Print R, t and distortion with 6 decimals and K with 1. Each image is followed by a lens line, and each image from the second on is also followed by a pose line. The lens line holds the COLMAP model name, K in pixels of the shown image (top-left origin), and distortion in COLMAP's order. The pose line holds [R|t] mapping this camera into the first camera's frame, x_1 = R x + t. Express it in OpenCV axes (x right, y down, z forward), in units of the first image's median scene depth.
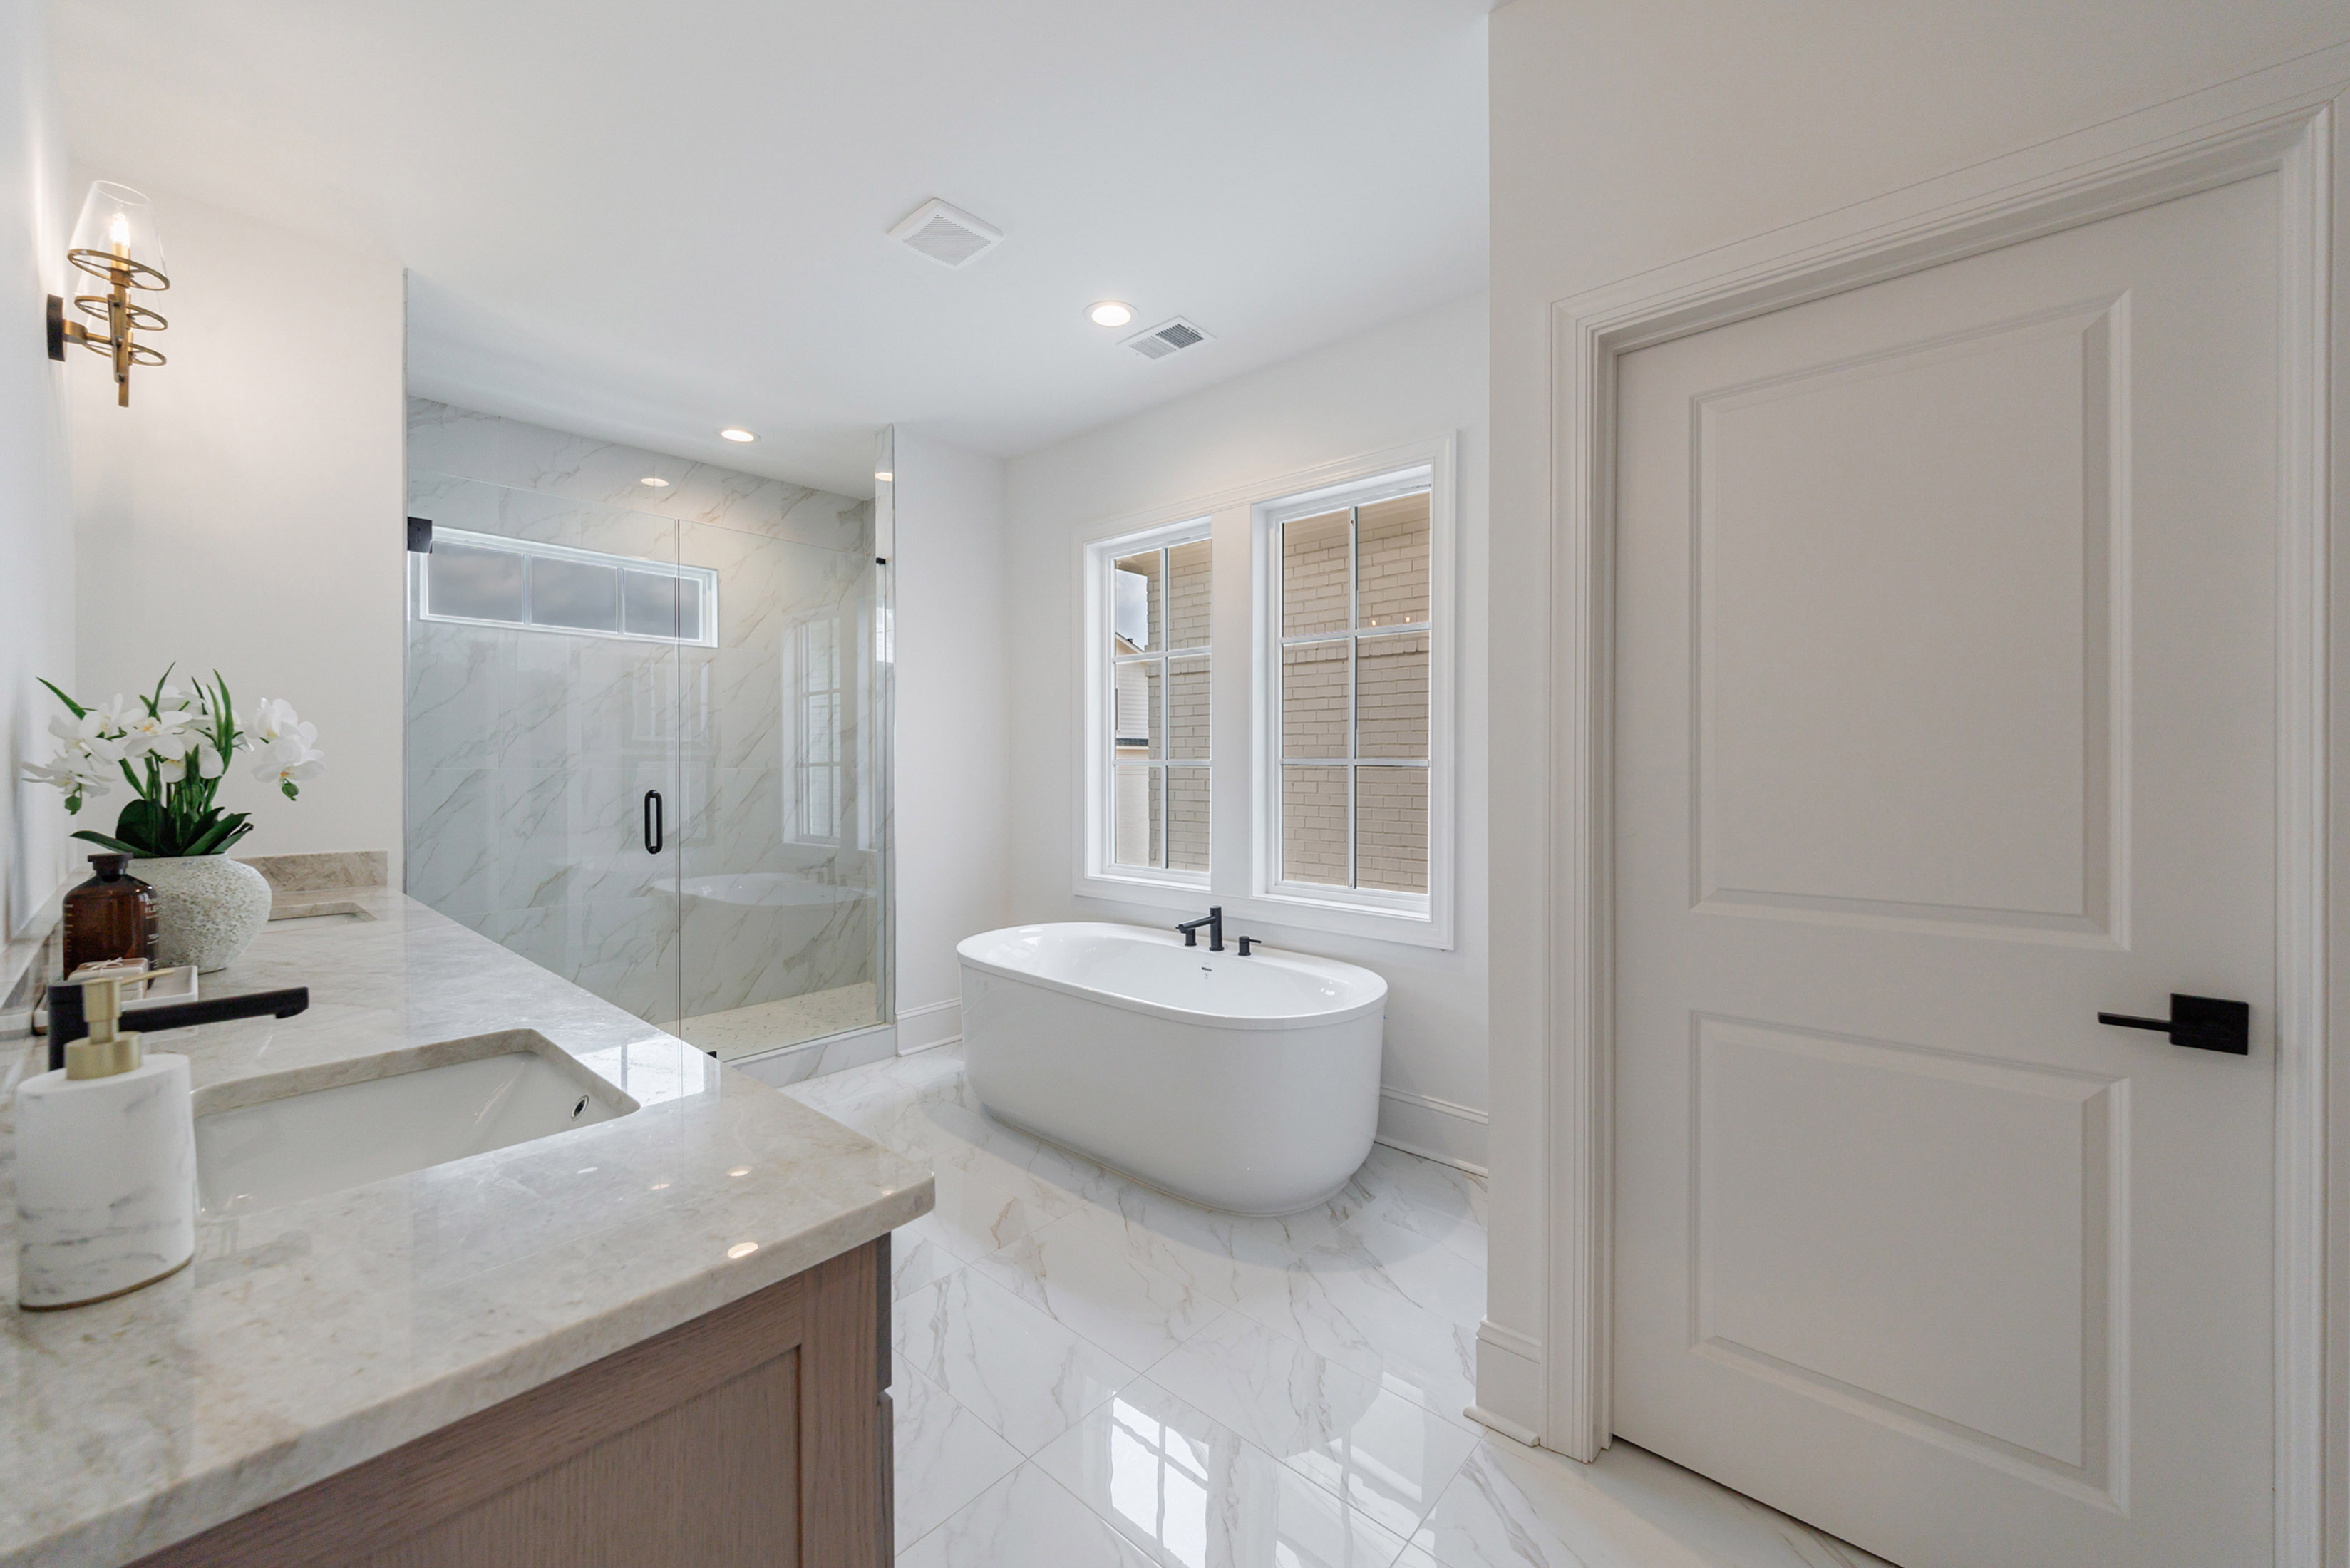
lens RADIAL K [[883.5, 0, 1149.0], [0, 883.5, 763.6], [0, 0, 1]] dist [-0.000361, -0.001637]
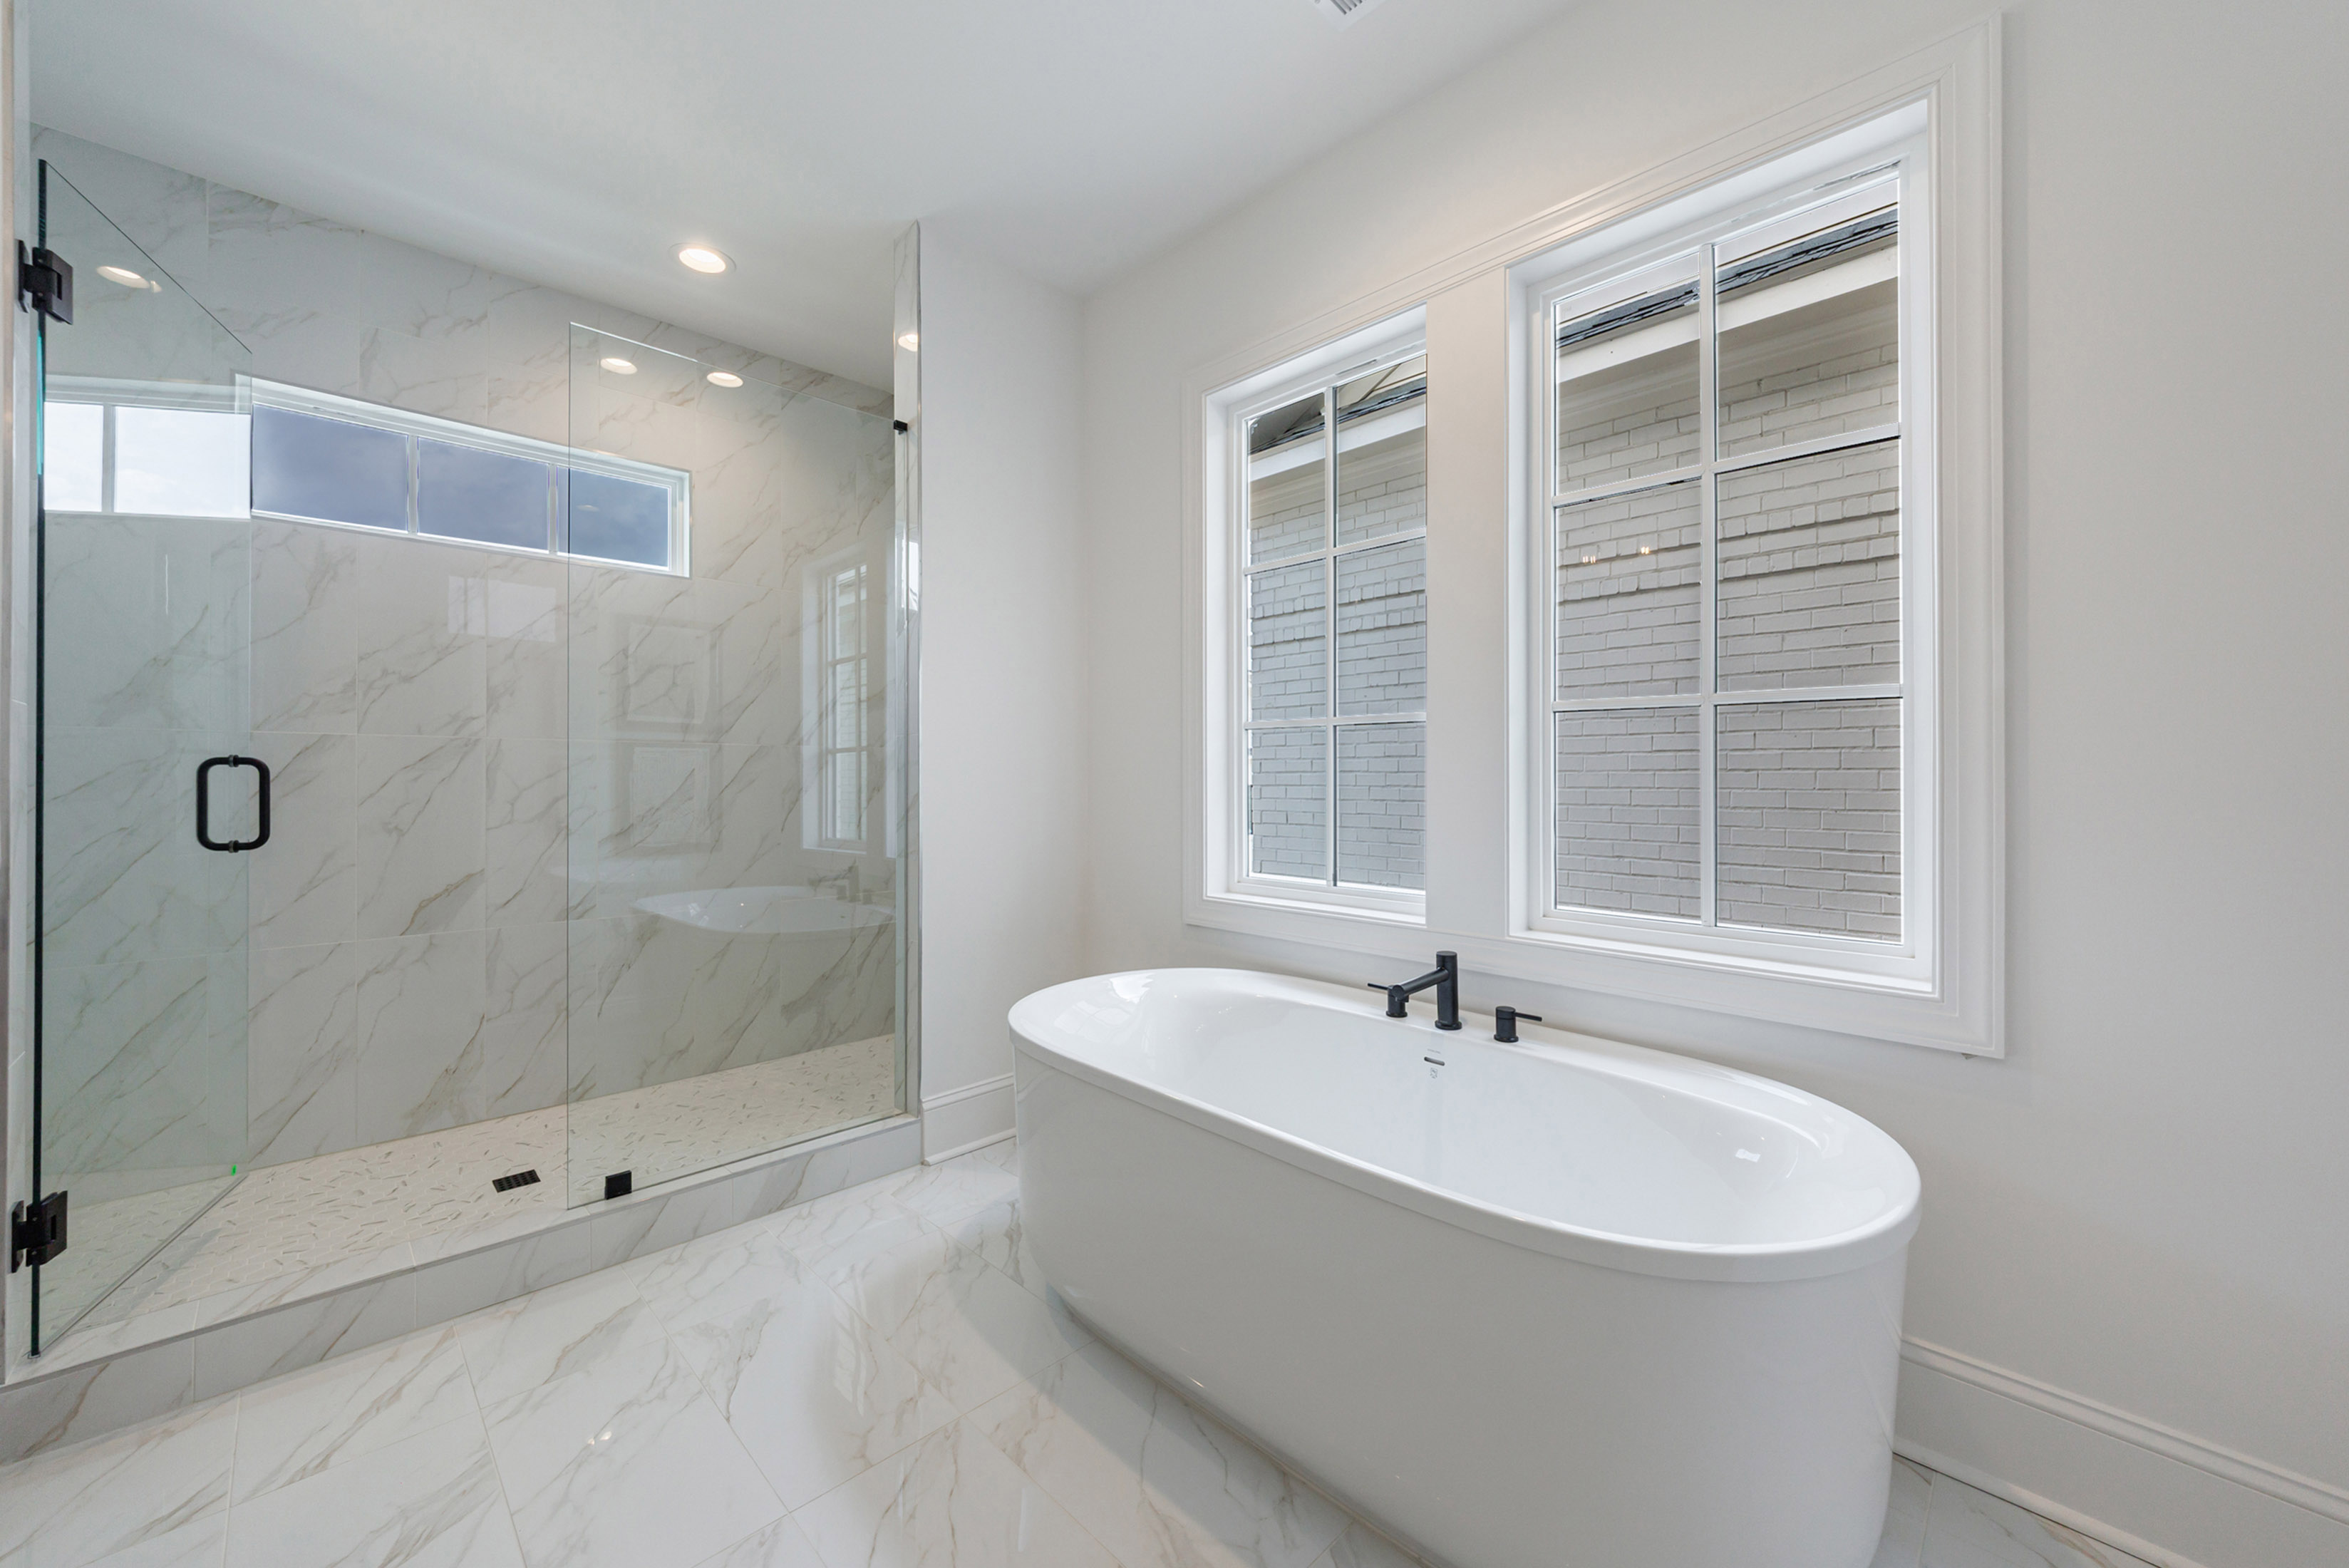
lens RADIAL K [[883.2, 0, 1166.5], [0, 883.2, 777.4], [0, 0, 1]] dist [-0.000361, -0.001637]
pose [[0.998712, 0.001108, -0.050729, -0.071483], [-0.001090, 0.999999, 0.000383, 0.040562], [0.050729, -0.000328, 0.998712, 0.361466]]
